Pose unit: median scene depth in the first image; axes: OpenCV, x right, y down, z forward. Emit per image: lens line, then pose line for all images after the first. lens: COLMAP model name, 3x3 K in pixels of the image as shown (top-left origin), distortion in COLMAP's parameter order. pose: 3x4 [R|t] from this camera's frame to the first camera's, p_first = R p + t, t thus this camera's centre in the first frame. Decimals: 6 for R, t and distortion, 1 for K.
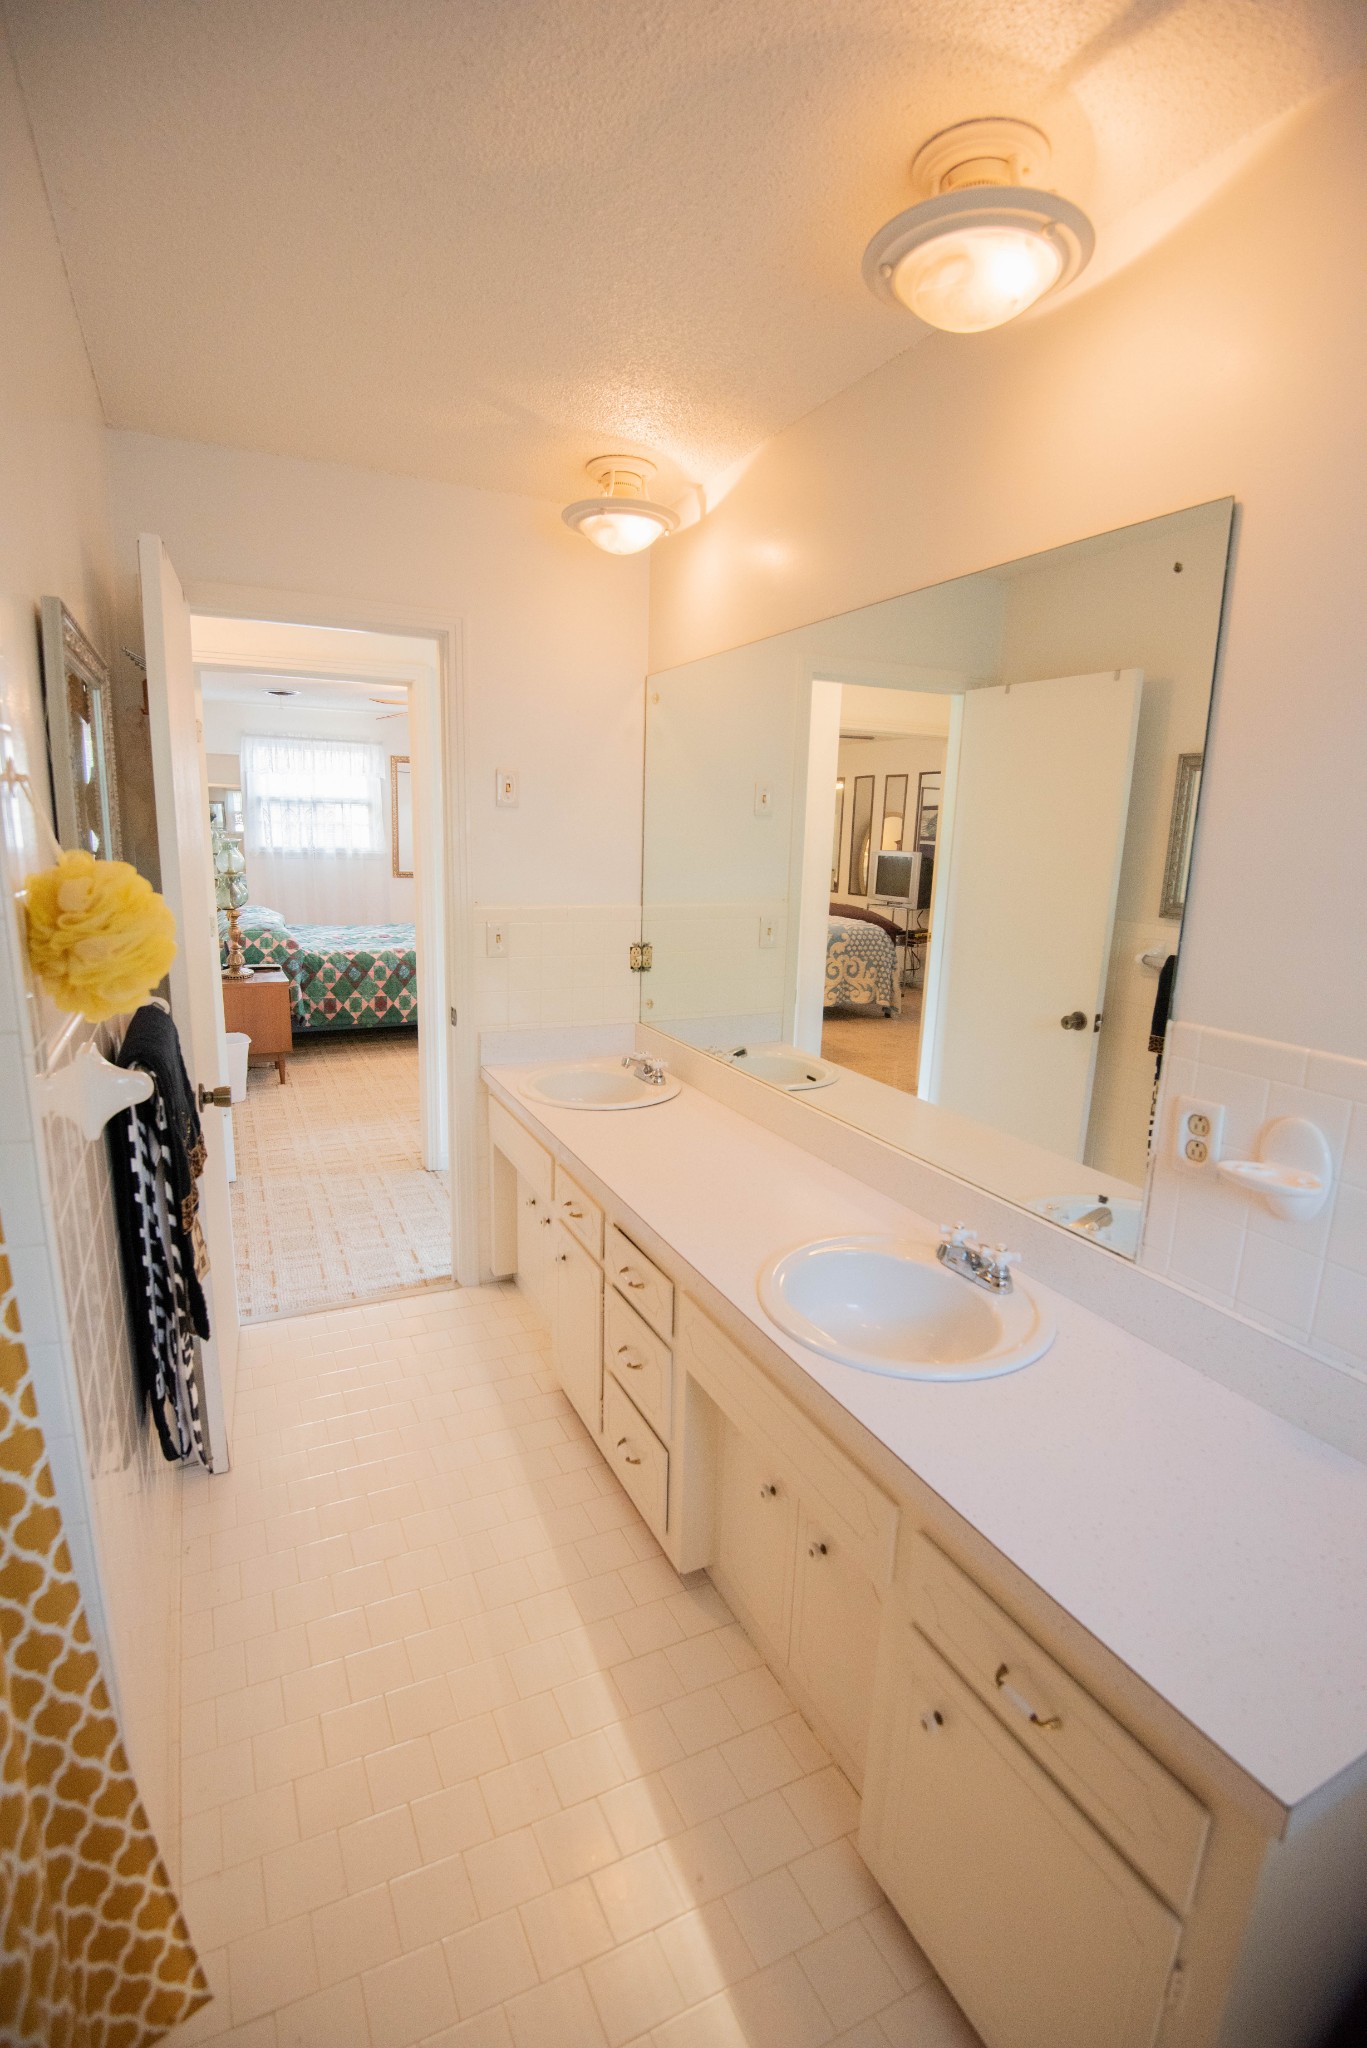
lens RADIAL K [[944.1, 0, 683.0], [0, 944.1, 1029.2], [0, 0, 1]] dist [-0.028208, -0.009152]
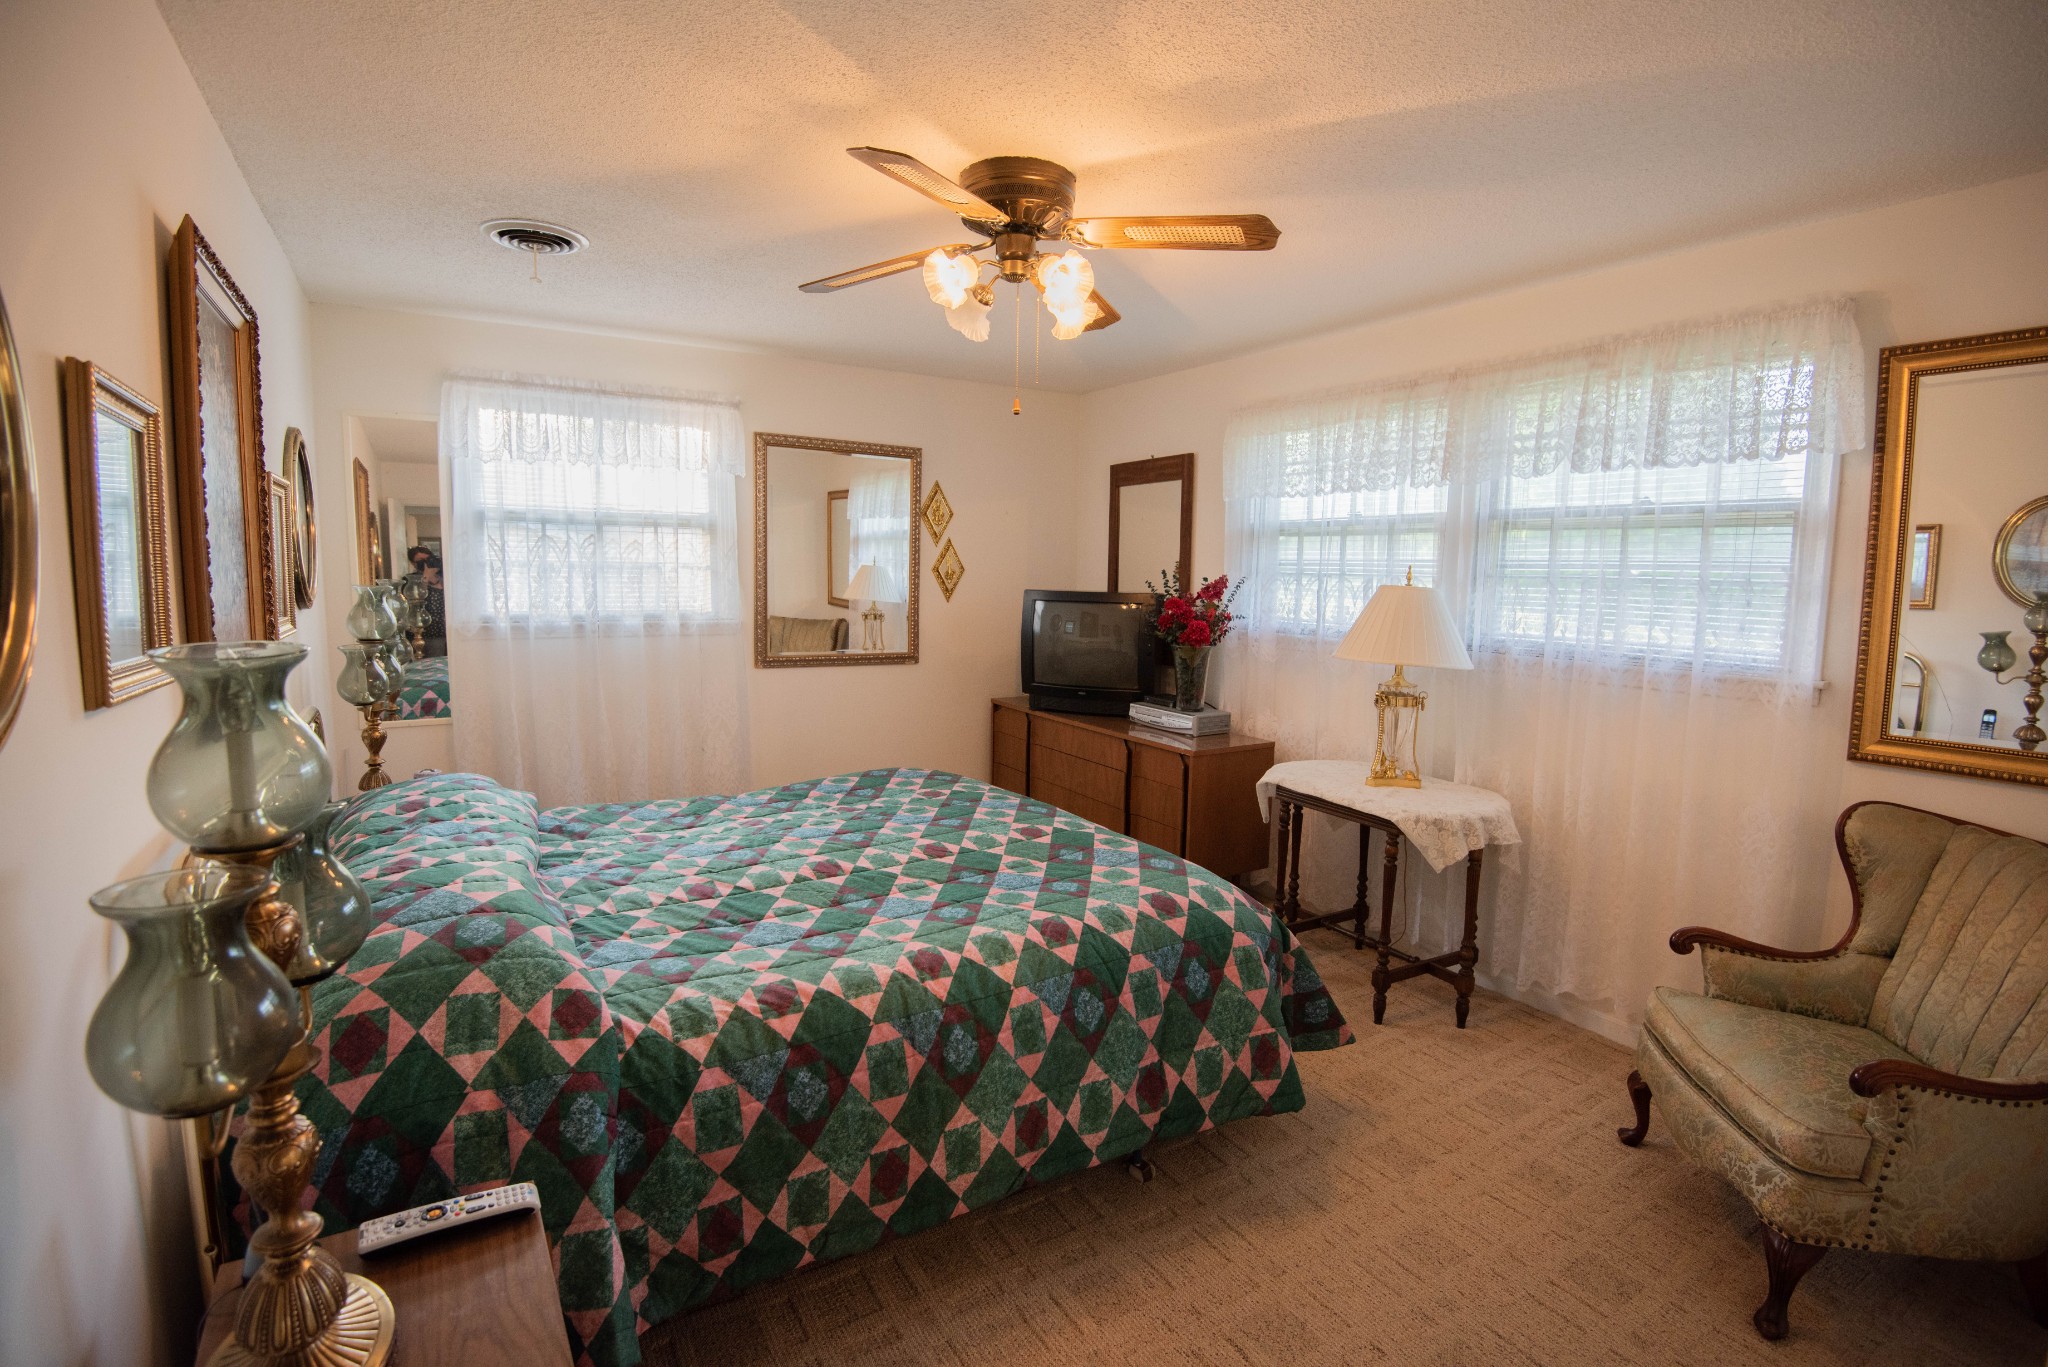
lens RADIAL K [[944.1, 0, 1022.0], [0, 944.1, 667.7], [0, 0, 1]] dist [-0.028208, -0.009152]
pose [[0.995626, -0.025561, 0.089859, -0.301507], [0.034740, 0.994166, -0.102113, -0.150257], [-0.086725, 0.104789, 0.990706, 0.694454]]
